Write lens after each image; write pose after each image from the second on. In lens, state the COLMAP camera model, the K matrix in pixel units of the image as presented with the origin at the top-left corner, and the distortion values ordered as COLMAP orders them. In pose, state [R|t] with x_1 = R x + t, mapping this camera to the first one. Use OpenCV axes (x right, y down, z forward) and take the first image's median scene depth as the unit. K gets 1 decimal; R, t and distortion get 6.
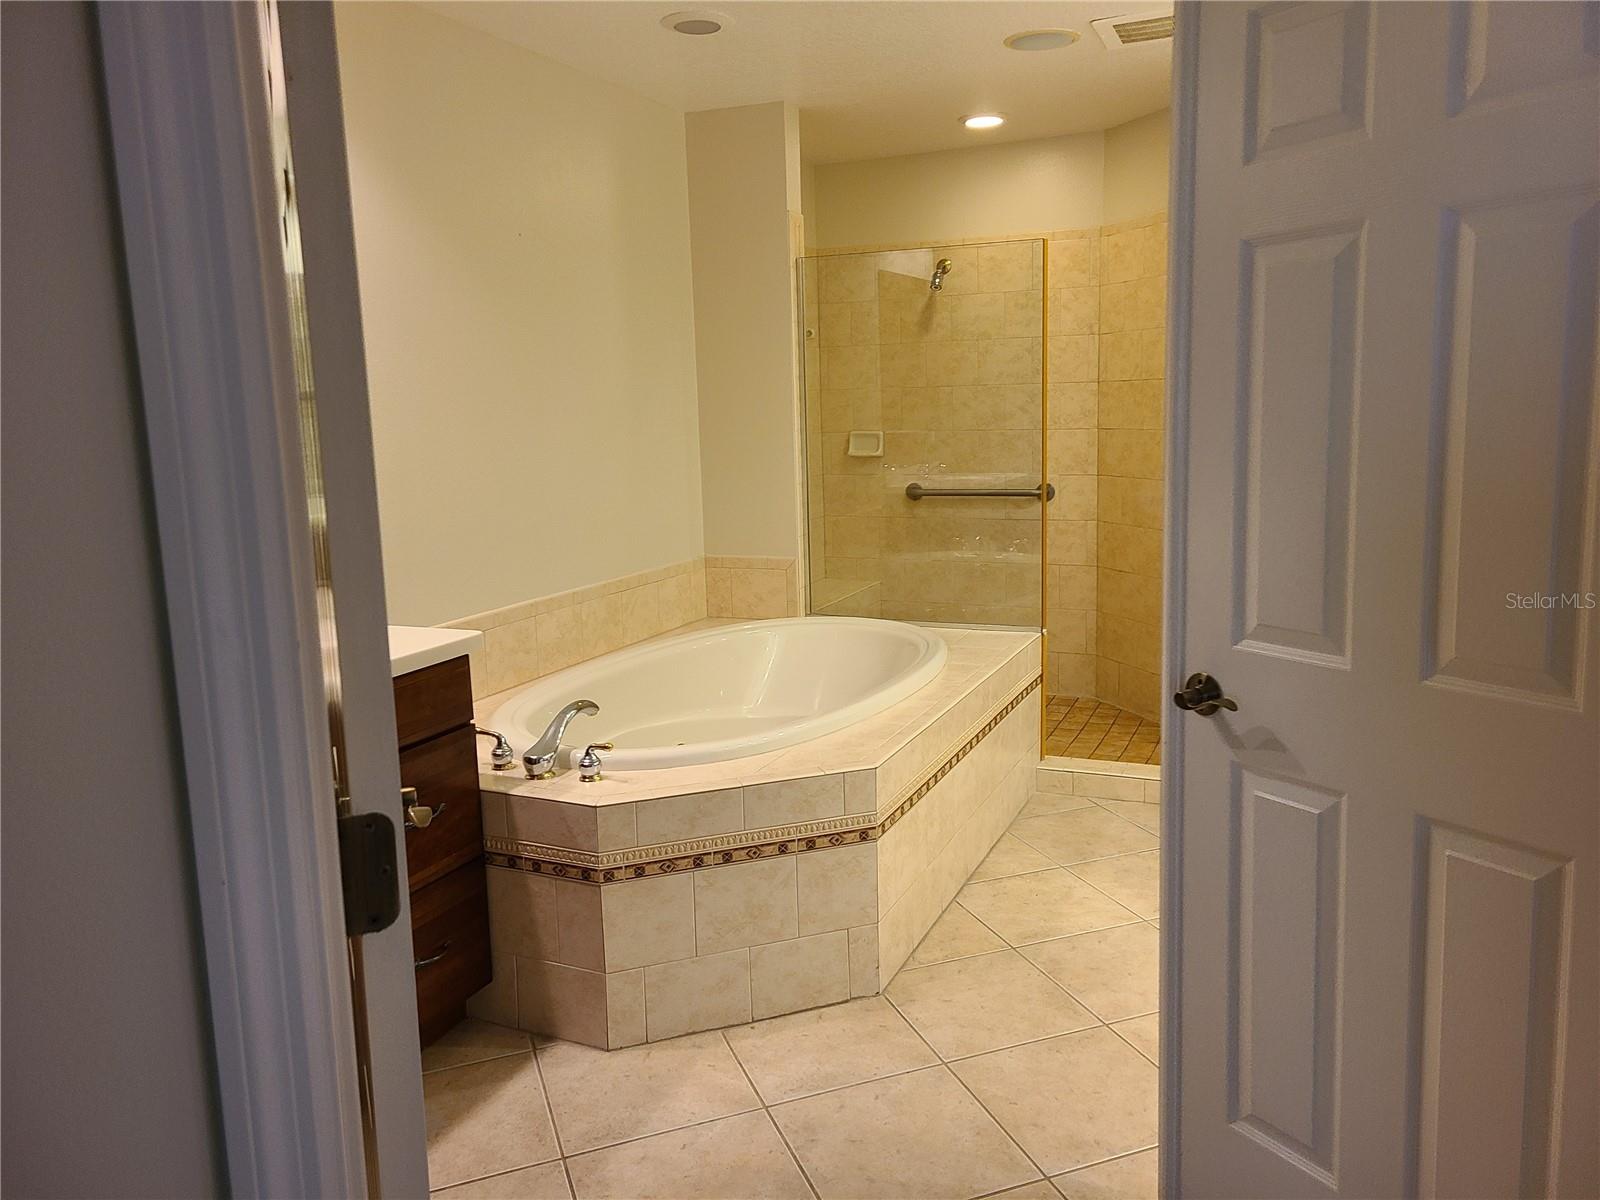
lens RADIAL K [[1212.9, 0, 774.4], [0, 1212.9, 593.1], [0, 0, 1]] dist [0.069751, -0.047147]
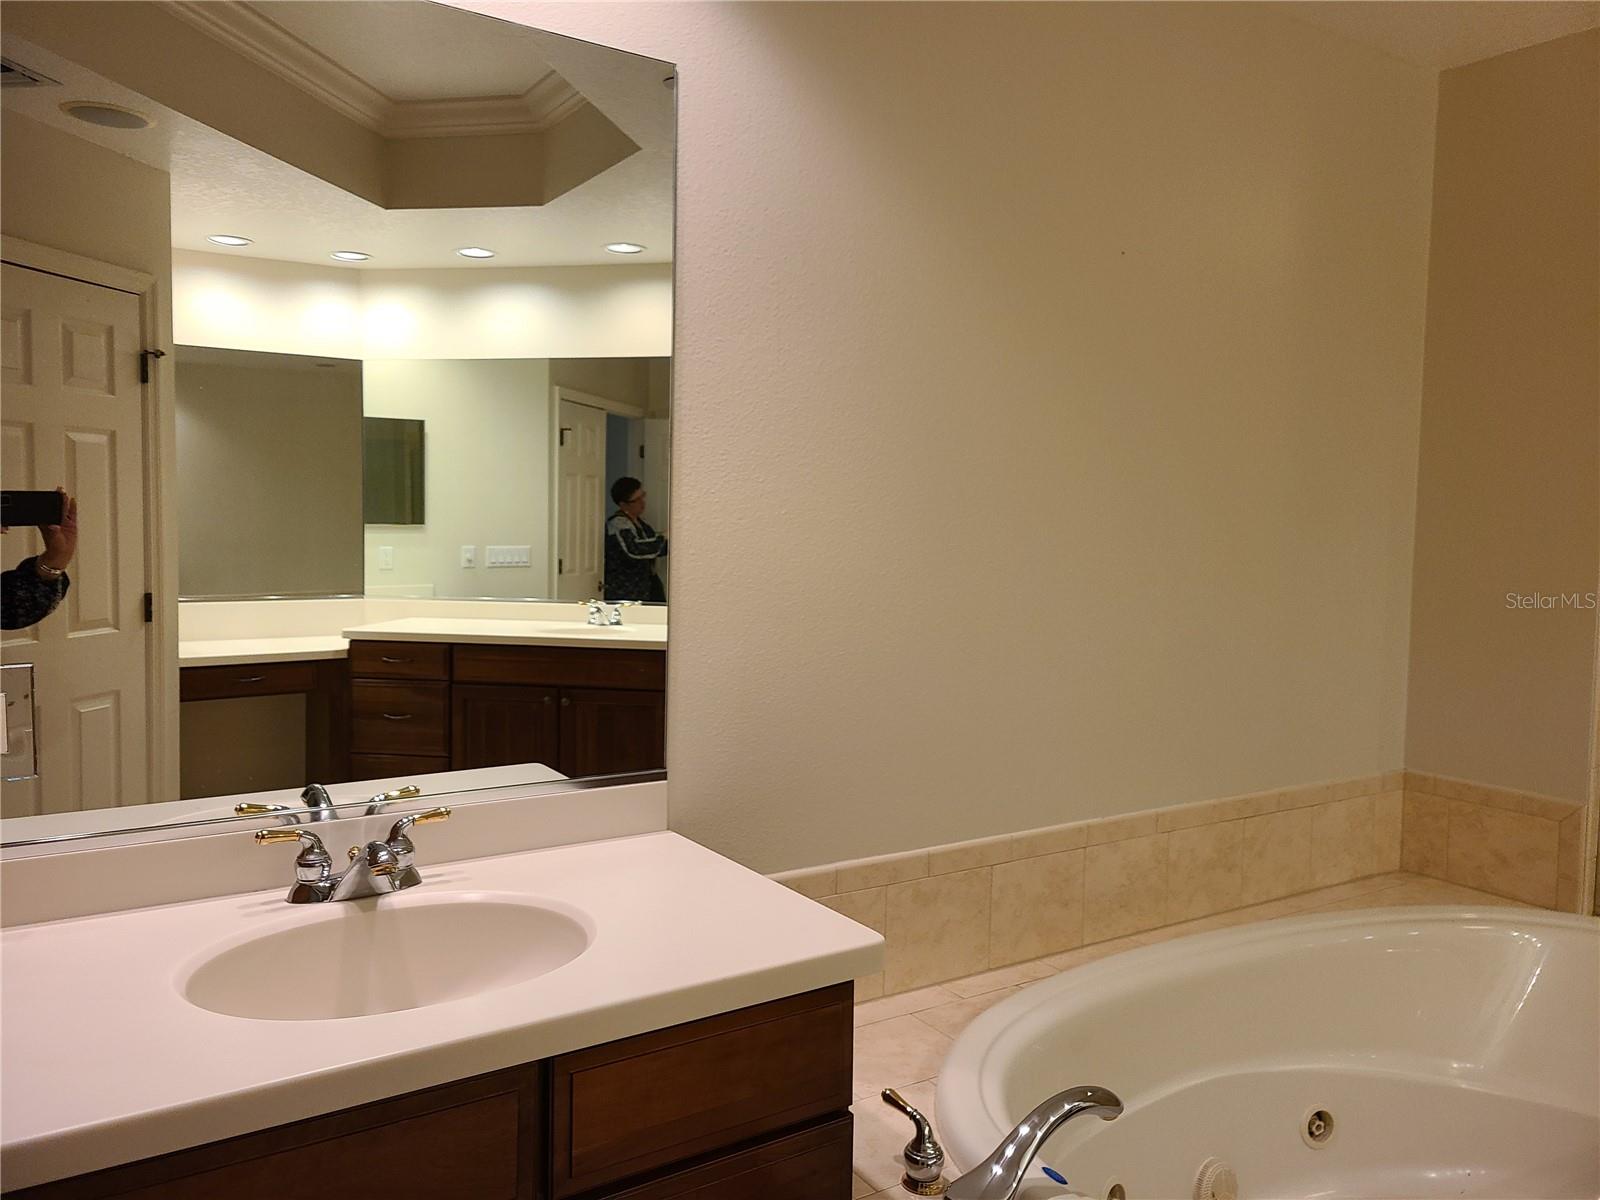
lens RADIAL K [[1212.9, 0, 774.4], [0, 1212.9, 593.1], [0, 0, 1]] dist [0.069751, -0.047147]
pose [[0.849683, 0.080513, -0.521111, -0.010047], [-0.126277, 0.990586, -0.052848, -0.049568], [0.511951, 0.110708, 0.851851, 0.297598]]
